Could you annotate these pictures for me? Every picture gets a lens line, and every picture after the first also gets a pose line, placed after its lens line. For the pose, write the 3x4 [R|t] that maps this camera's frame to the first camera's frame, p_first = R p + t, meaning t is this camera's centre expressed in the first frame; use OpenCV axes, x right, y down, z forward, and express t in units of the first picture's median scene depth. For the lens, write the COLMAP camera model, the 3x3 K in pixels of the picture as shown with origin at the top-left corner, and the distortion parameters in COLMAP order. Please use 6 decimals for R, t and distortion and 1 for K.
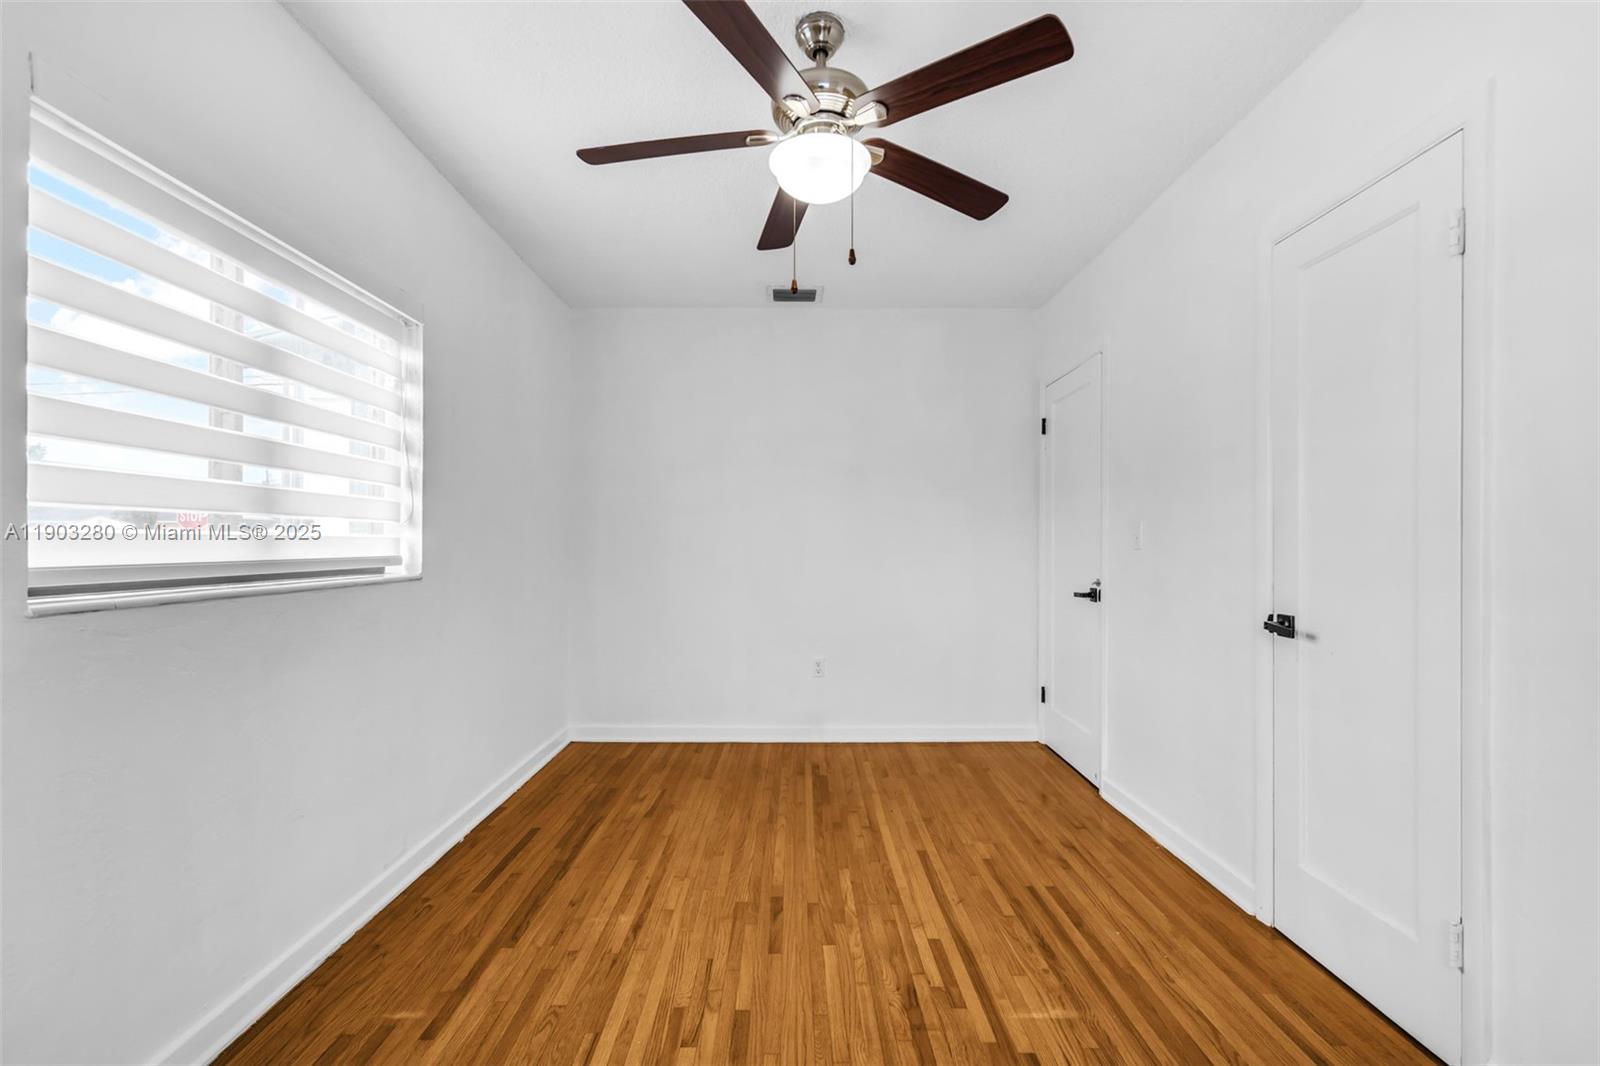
lens RADIAL K [[730.6, 0, 796.0], [0, 730.6, 540.2], [0, 0, 1]] dist [-0.000071, 0.000388]
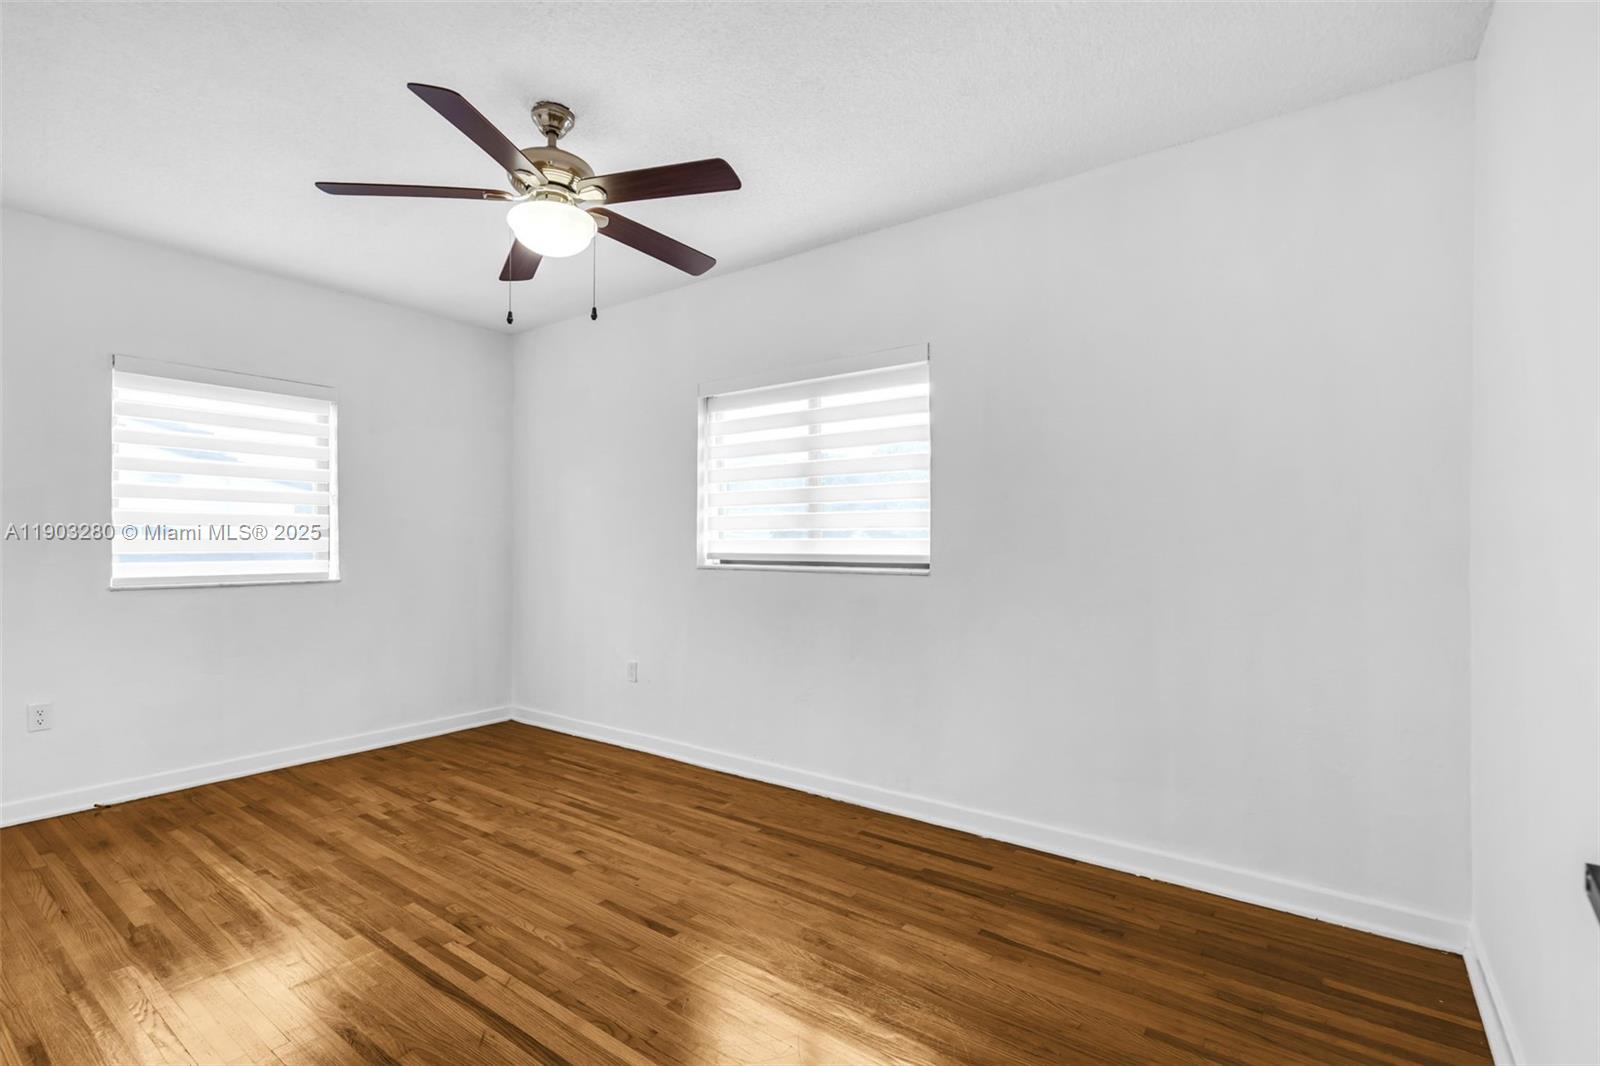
lens RADIAL K [[730.6, 0, 796.0], [0, 730.6, 540.2], [0, 0, 1]] dist [-0.000071, 0.000388]
pose [[-0.598289, -0.005370, -0.801262, 0.635032], [0.005974, 0.999920, -0.011162, 0.008704], [0.801258, -0.011465, -0.598209, 1.724969]]
